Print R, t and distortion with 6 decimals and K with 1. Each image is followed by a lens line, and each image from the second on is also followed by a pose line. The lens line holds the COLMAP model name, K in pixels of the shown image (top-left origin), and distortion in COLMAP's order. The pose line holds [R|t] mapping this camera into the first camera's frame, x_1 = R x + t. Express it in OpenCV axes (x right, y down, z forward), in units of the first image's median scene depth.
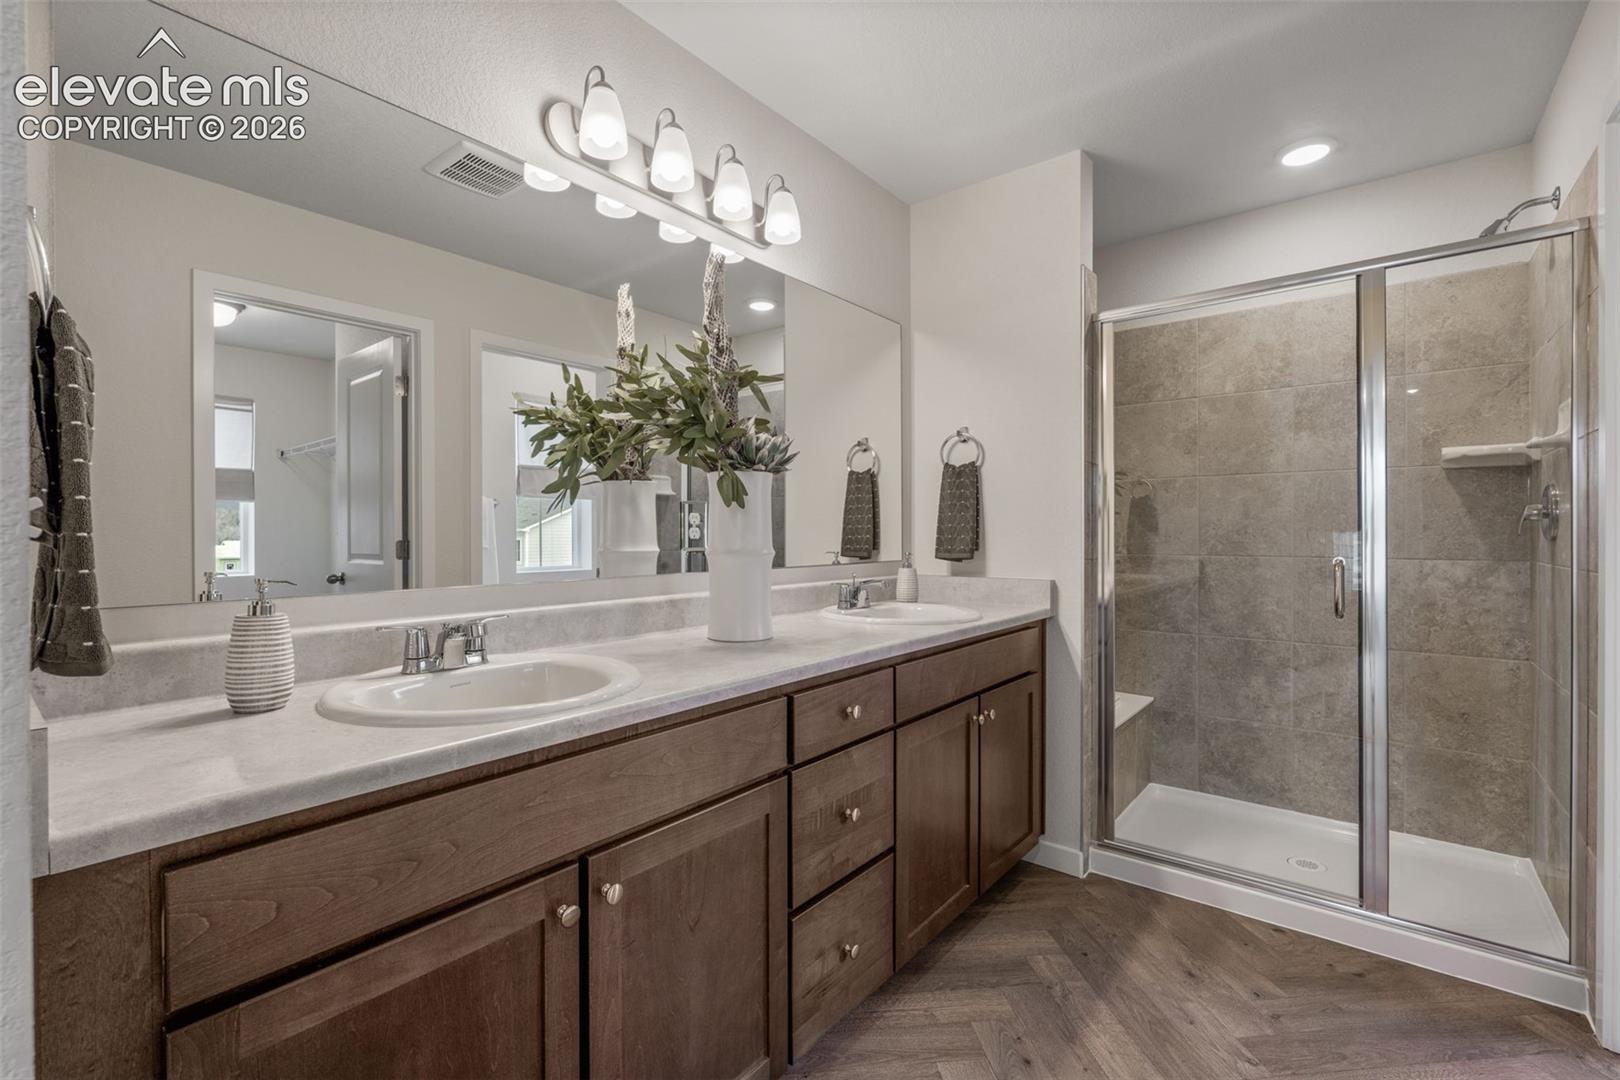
lens RADIAL K [[705.7, 0, 812.1], [0, 705.7, 532.5], [0, 0, 1]] dist [-0.004267, 0.000373]
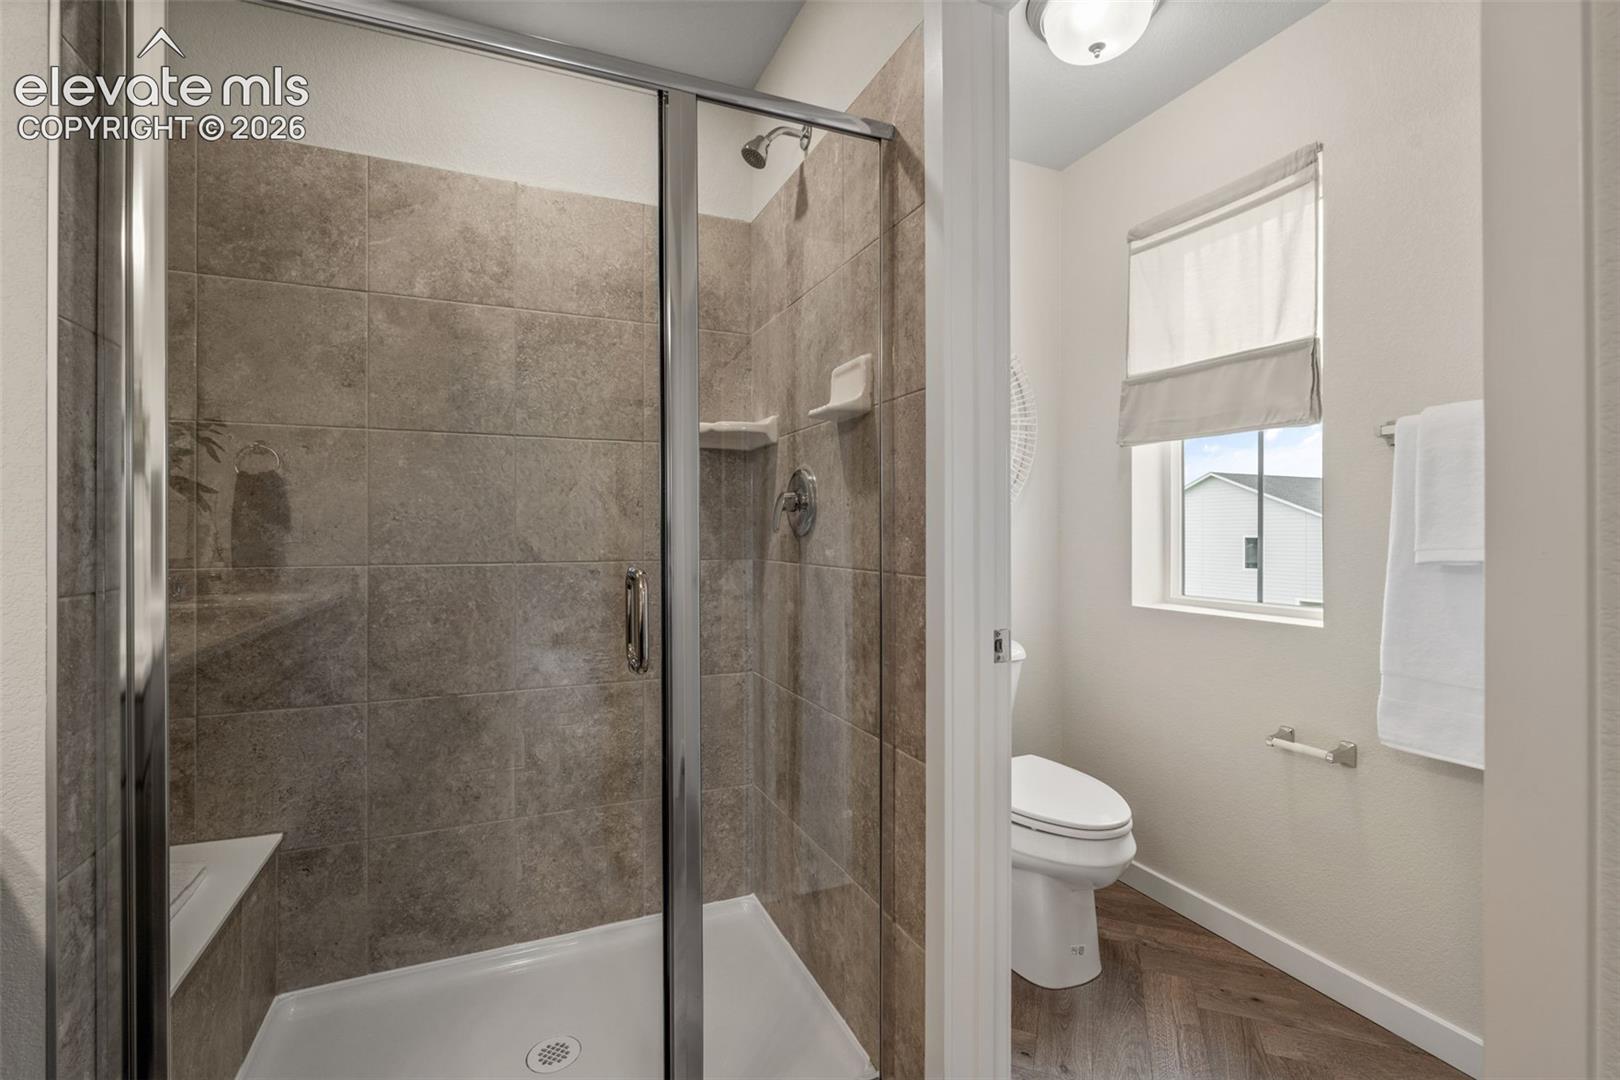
lens RADIAL K [[705.7, 0, 795.6], [0, 705.7, 532.5], [0, 0, 1]] dist [-0.004267, 0.000373]
pose [[0.475004, -0.000488, 0.879984, 0.216059], [-0.001165, 0.999999, 0.001183, 0.005150], [-0.879983, -0.001587, 0.475002, 0.436447]]
